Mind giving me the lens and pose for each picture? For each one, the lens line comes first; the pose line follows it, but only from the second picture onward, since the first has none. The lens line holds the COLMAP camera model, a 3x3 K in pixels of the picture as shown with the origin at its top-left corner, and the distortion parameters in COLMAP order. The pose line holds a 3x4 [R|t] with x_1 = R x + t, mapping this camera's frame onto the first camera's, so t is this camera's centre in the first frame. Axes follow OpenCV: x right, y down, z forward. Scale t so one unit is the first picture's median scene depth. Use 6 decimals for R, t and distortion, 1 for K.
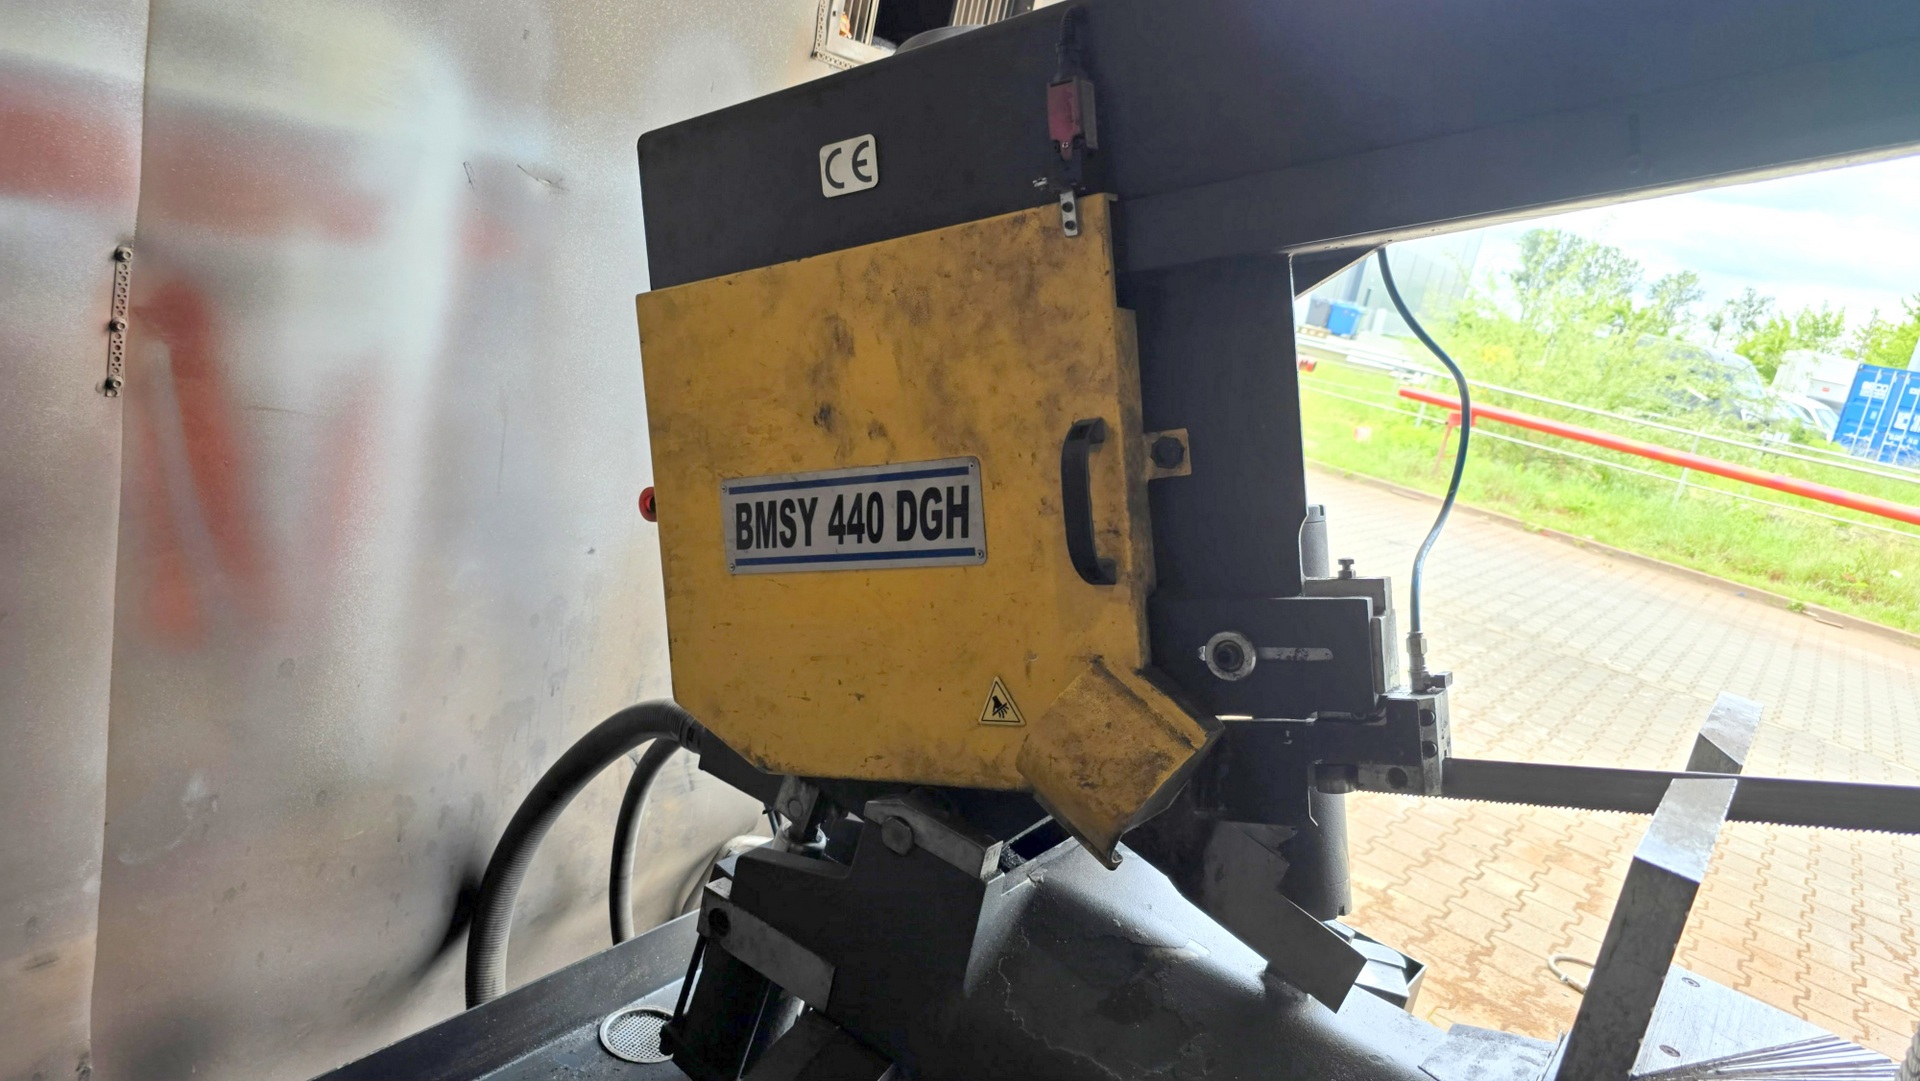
lens RADIAL K [[1305.3, 0, 966.4], [0, 1305.3, 538.2], [0, 0, 1]] dist [0.059554, -0.071112]
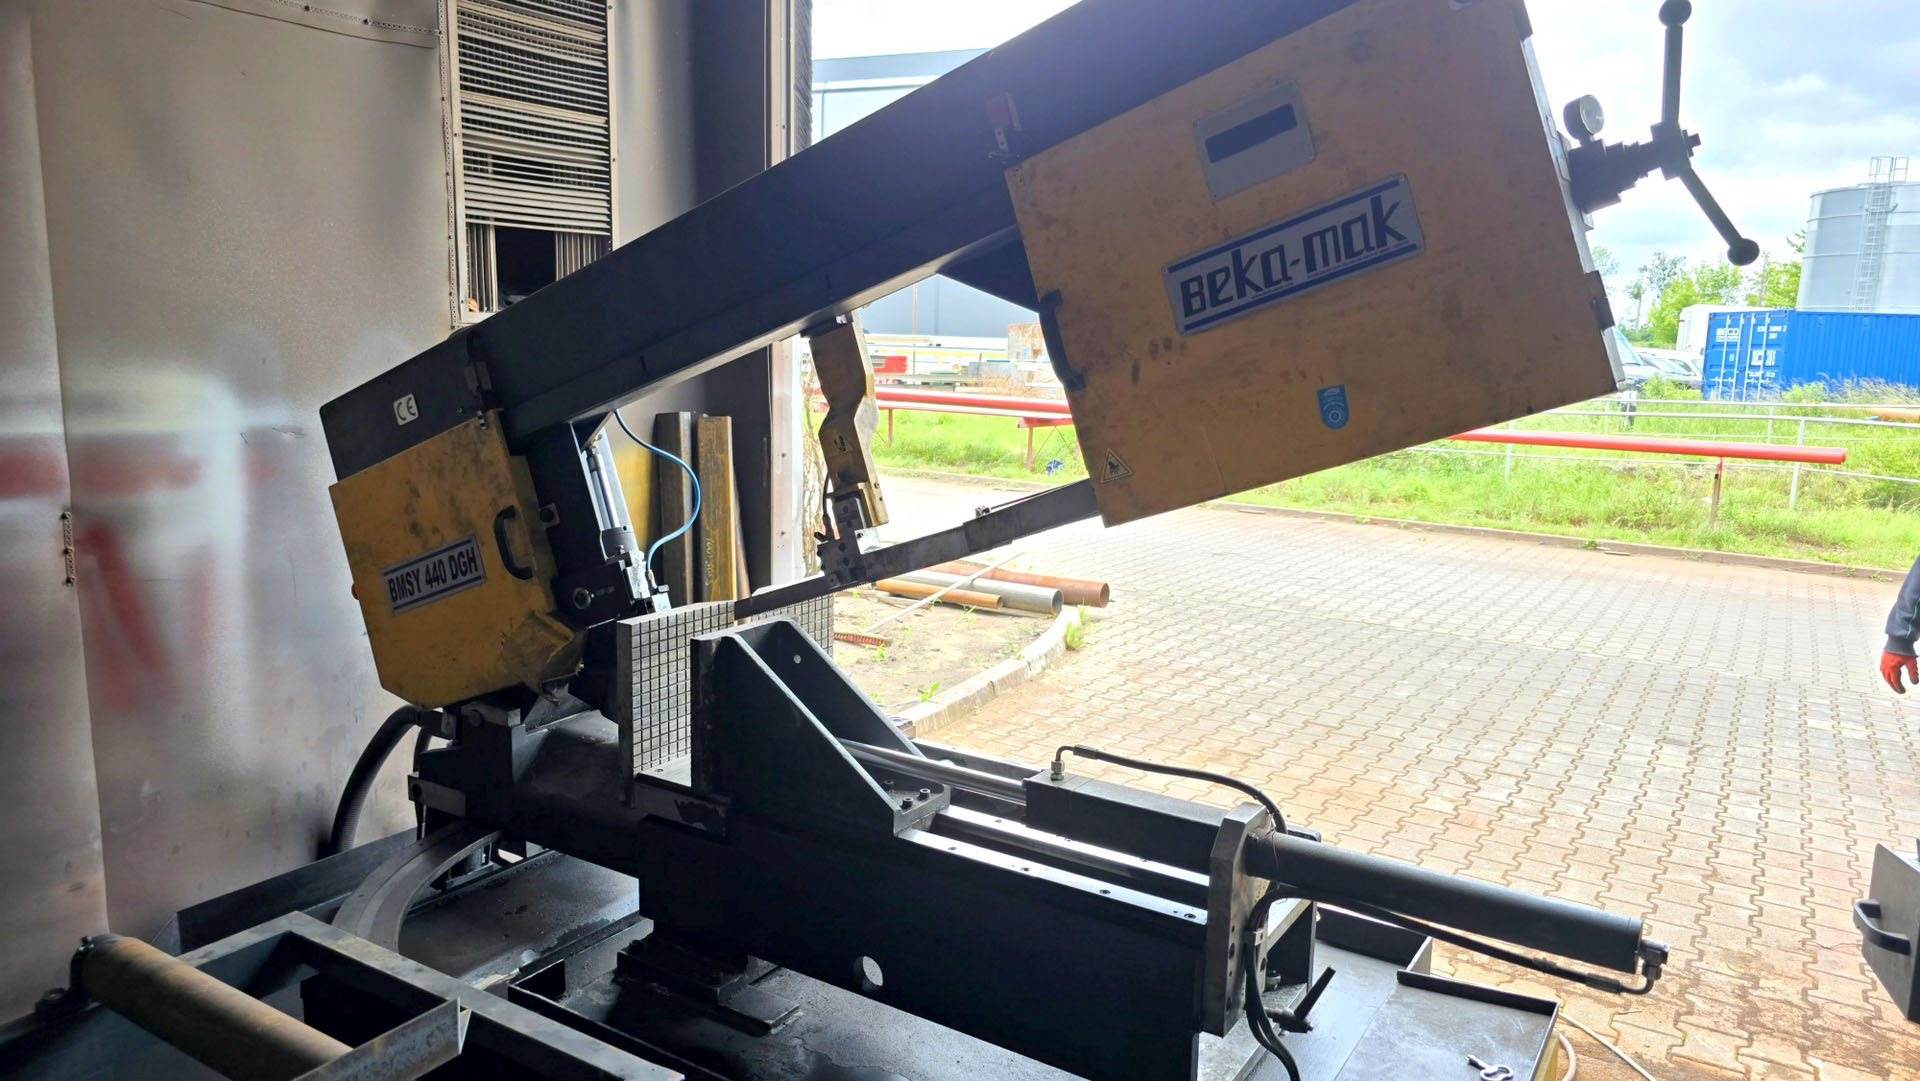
lens RADIAL K [[1293.6, 0, 968.7], [0, 1293.6, 545.0], [0, 0, 1]] dist [0.057460, -0.064689]
pose [[0.982360, -0.185731, 0.021725, 0.603972], [0.186770, 0.980251, -0.064993, 0.197582], [-0.009225, 0.067904, 0.997649, -0.914515]]
